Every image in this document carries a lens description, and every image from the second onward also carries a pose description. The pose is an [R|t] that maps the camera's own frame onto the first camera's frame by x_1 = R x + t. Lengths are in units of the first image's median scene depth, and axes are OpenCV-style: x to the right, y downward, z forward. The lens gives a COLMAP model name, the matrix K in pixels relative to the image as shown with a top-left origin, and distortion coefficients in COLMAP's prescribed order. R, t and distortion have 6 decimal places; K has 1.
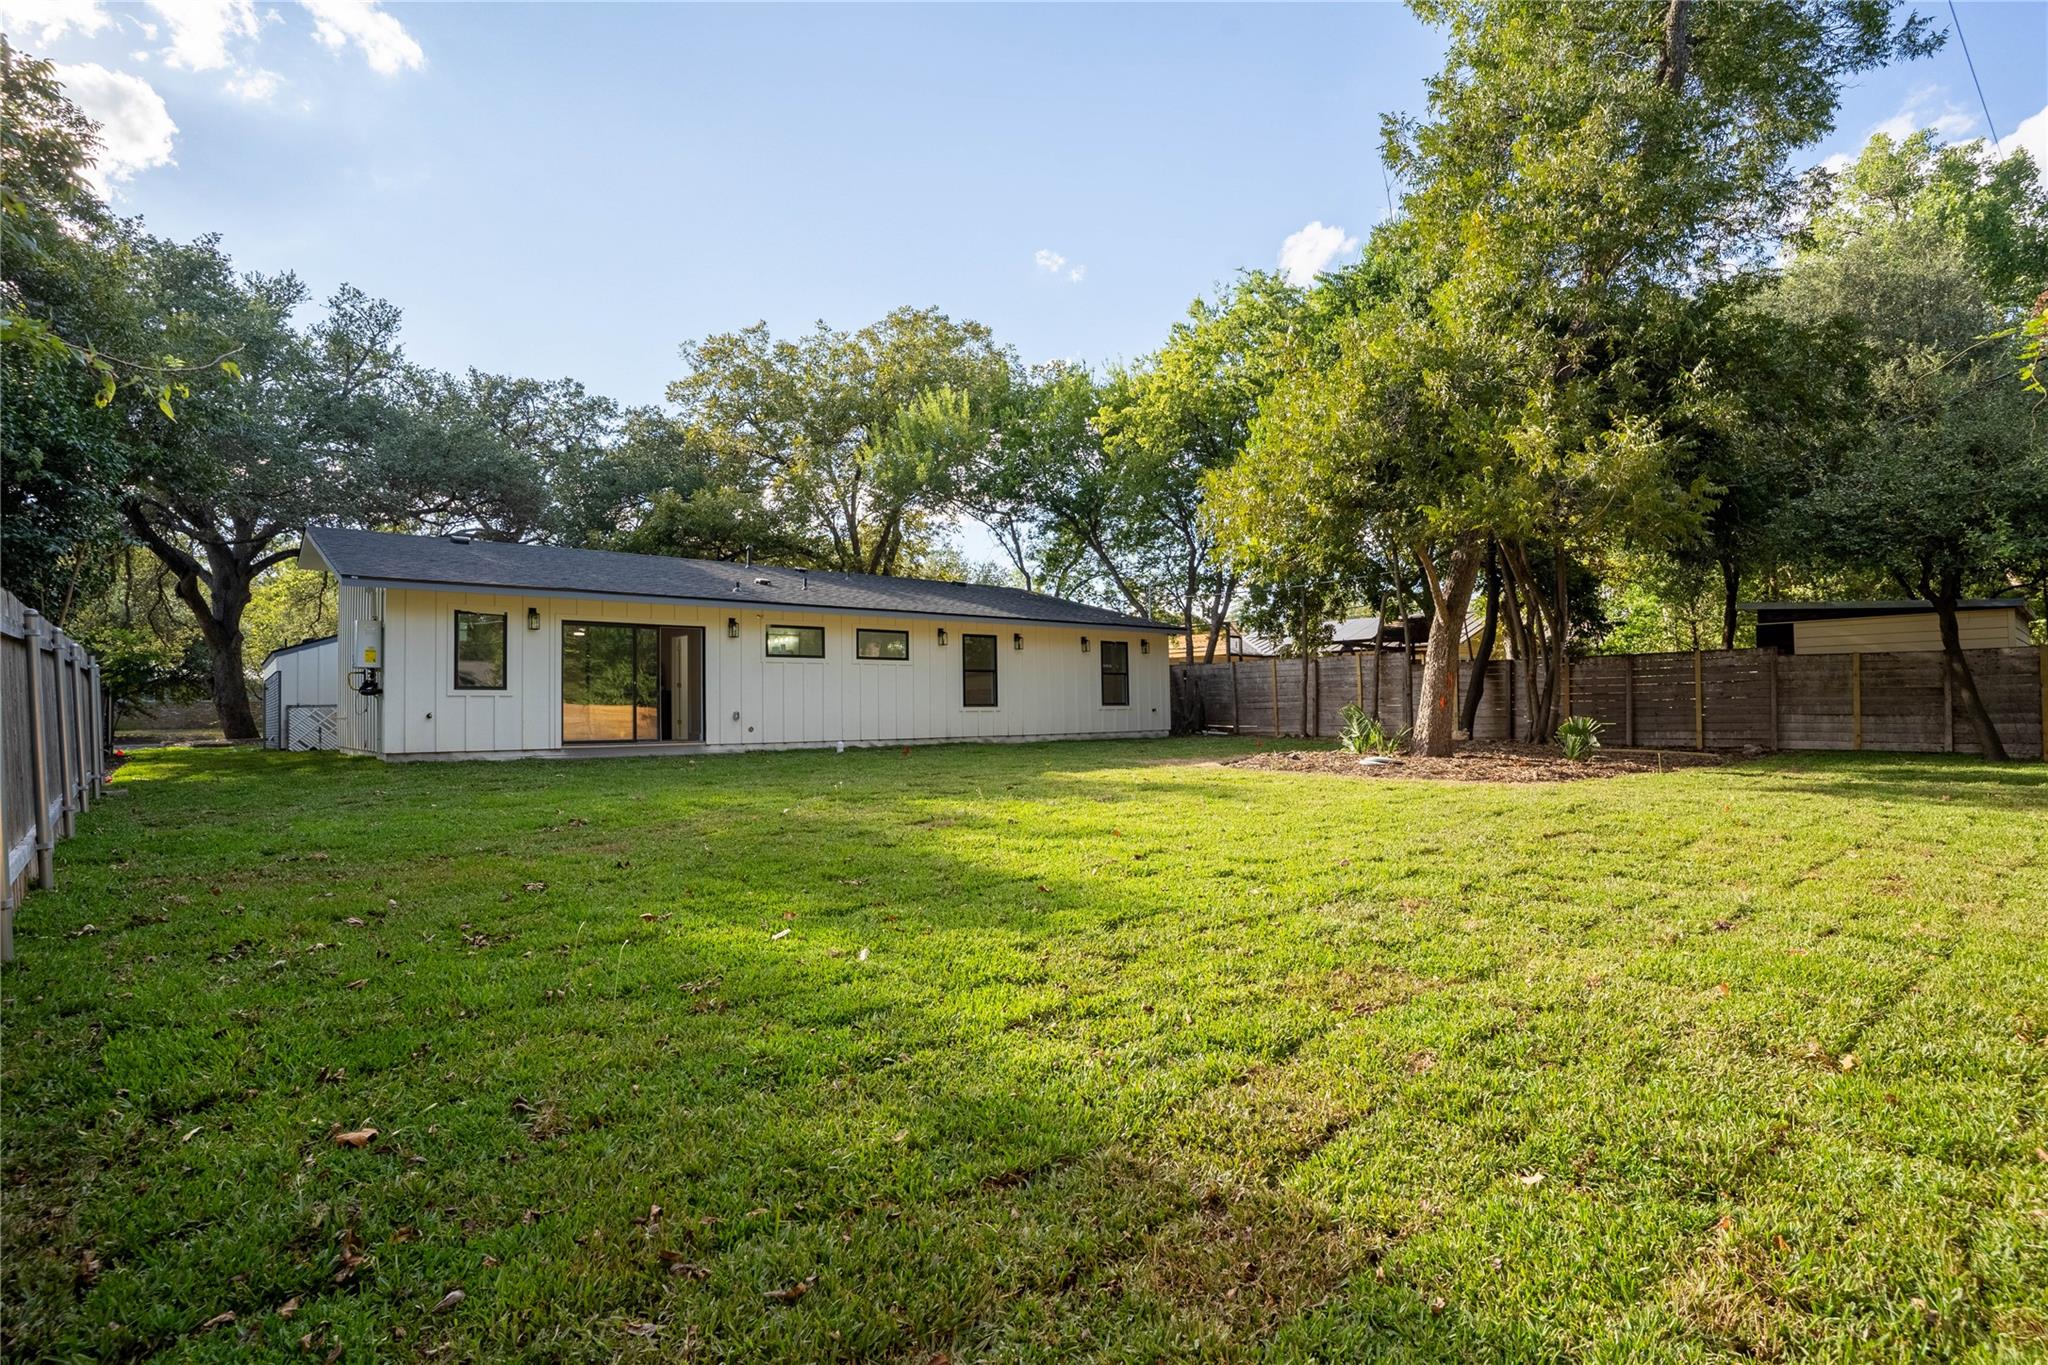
lens RADIAL K [[991.5, 0, 1012.9], [0, 991.5, 691.9], [0, 0, 1]] dist [-0.080381, 0.035296]
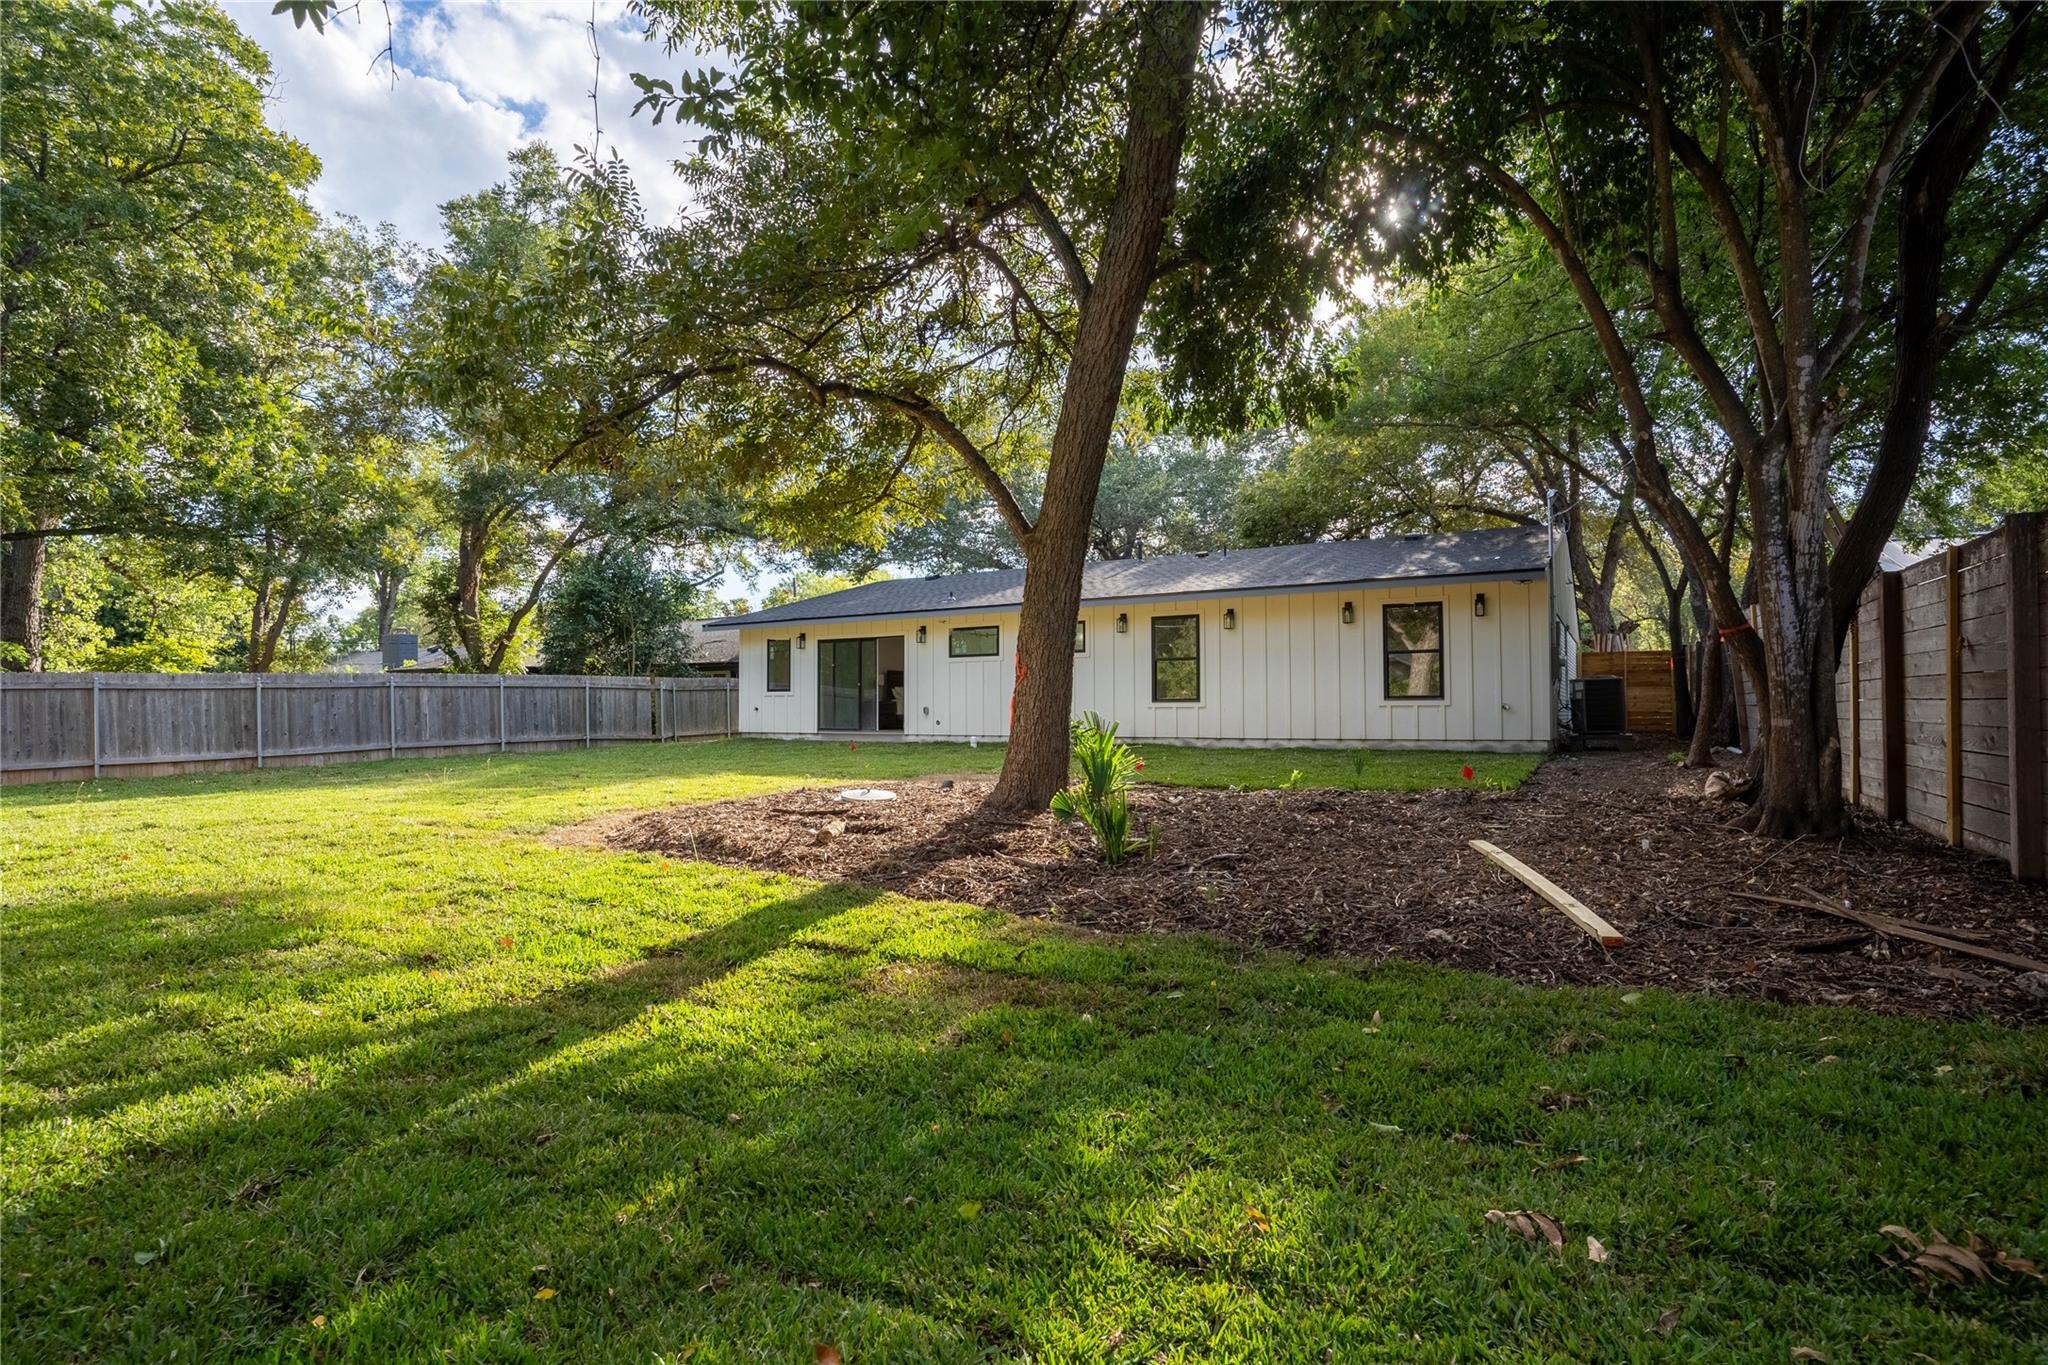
lens RADIAL K [[991.5, 0, 1012.9], [0, 991.5, 691.9], [0, 0, 1]] dist [-0.080381, 0.035296]
pose [[0.317958, -0.004892, -0.948092, 0.753593], [0.021063, 0.999776, 0.001905, 0.001951], [0.947871, -0.020575, 0.317990, 0.639805]]
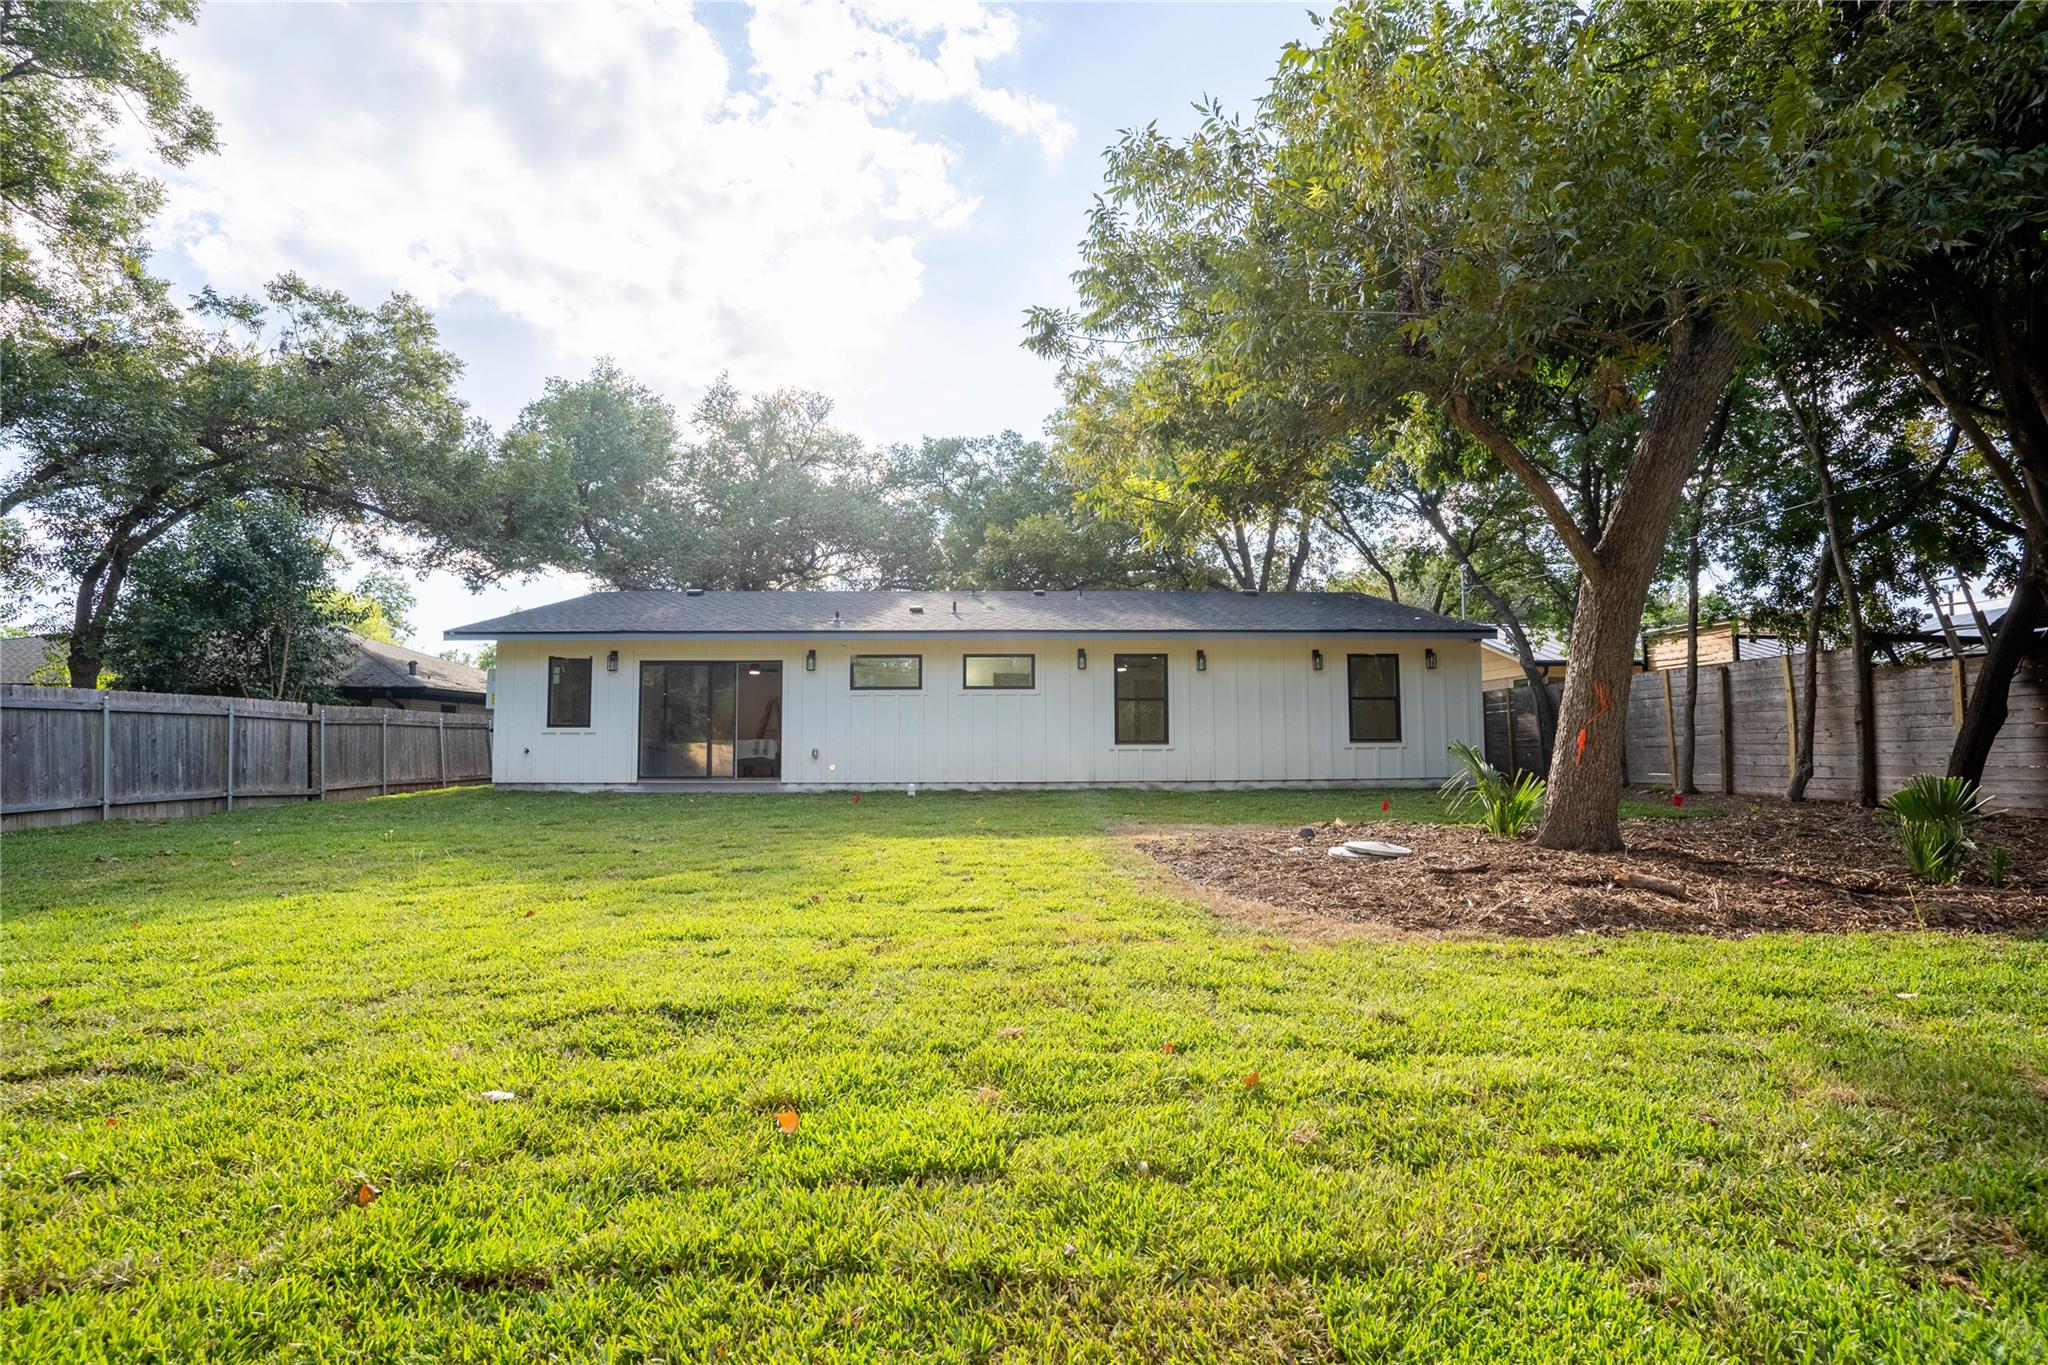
lens RADIAL K [[991.5, 0, 1012.9], [0, 991.5, 691.9], [0, 0, 1]] dist [-0.080381, 0.035296]
pose [[0.784694, -0.029555, -0.619179, 0.402075], [0.007636, 0.999248, -0.038019, 0.002519], [0.619837, 0.025105, 0.784329, 0.327805]]
